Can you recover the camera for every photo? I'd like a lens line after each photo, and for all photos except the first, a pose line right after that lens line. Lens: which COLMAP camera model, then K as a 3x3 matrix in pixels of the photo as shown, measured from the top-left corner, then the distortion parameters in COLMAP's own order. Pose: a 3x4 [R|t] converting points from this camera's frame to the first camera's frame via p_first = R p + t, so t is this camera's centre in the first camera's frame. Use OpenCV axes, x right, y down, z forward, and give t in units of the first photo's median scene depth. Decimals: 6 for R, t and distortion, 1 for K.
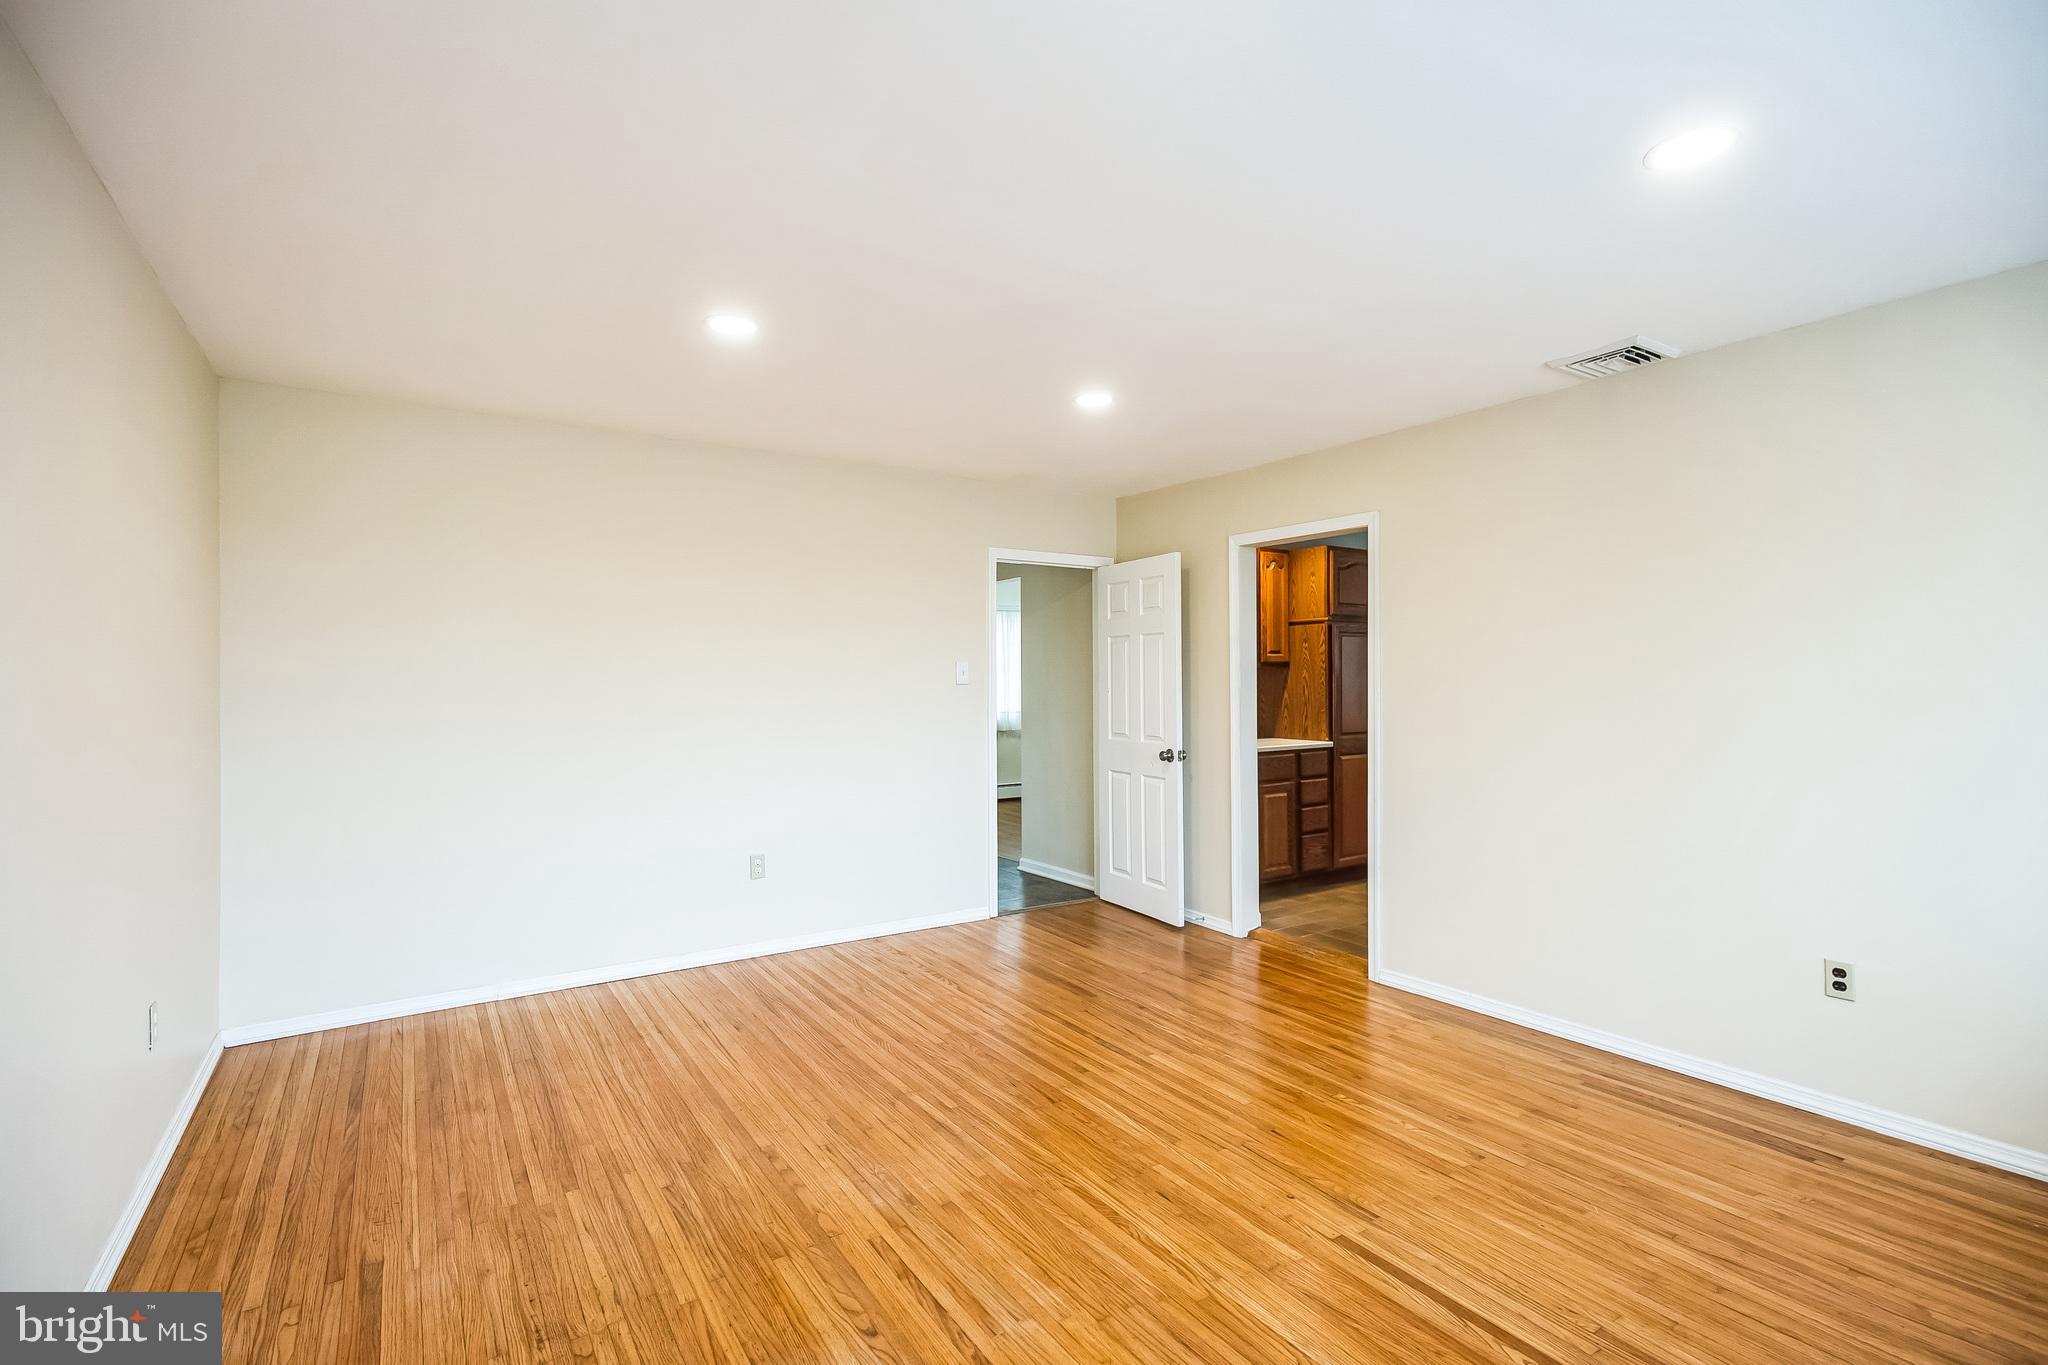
lens RADIAL K [[956.2, 0, 1027.4], [0, 956.2, 687.3], [0, 0, 1]] dist [0.019429, -0.007494]
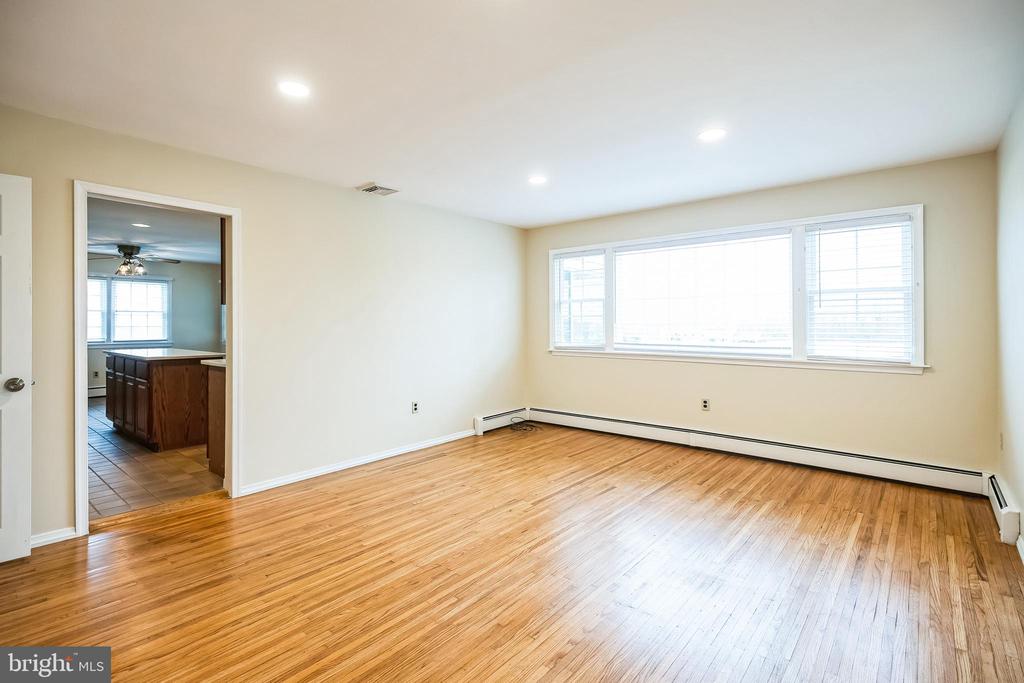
lens RADIAL K [[478.1, 0, 513.7], [0, 478.1, 343.9], [0, 0, 1]] dist [0.019429, -0.007494]
pose [[-0.281742, -0.035474, 0.958834, -0.688377], [0.010381, 0.999145, 0.040016, 0.023632], [-0.959434, 0.021227, -0.281133, 0.980514]]
